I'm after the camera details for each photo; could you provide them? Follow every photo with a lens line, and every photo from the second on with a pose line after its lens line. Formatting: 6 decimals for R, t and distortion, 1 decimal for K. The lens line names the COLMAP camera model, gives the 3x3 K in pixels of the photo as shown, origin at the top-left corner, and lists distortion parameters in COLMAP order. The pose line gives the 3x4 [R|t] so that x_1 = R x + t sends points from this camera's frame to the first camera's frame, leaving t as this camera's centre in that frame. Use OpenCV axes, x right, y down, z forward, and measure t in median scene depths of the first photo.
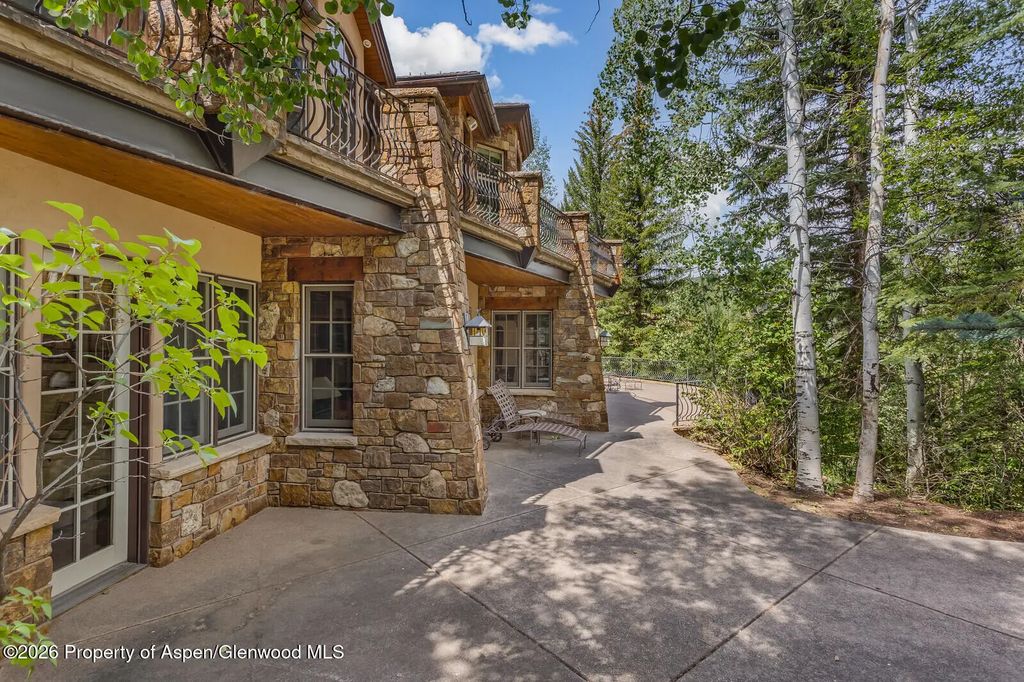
lens RADIAL K [[494.5, 0, 508.9], [0, 494.5, 339.4], [0, 0, 1]] dist [-0.000342, -0.000030]
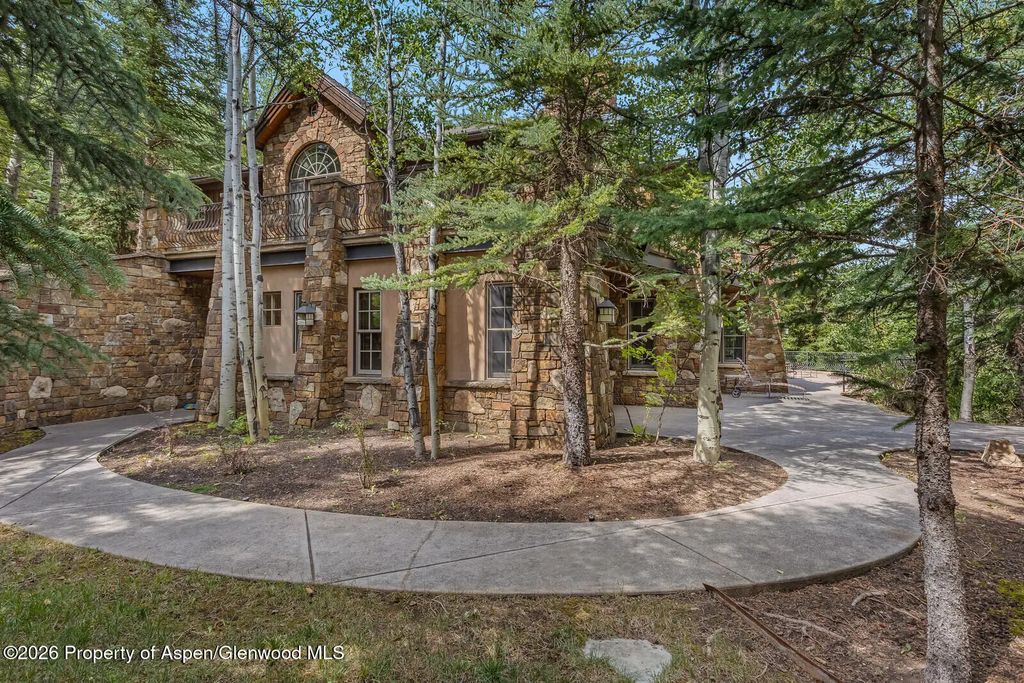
lens RADIAL K [[503.3, 0, 514.4], [0, 503.3, 339.2], [0, 0, 1]] dist [-0.005478, 0.003389]
pose [[0.959093, -0.005846, -0.283031, -0.149741], [0.004234, 0.999971, -0.006306, 0.036417], [0.283060, 0.004850, 0.959090, -0.635587]]
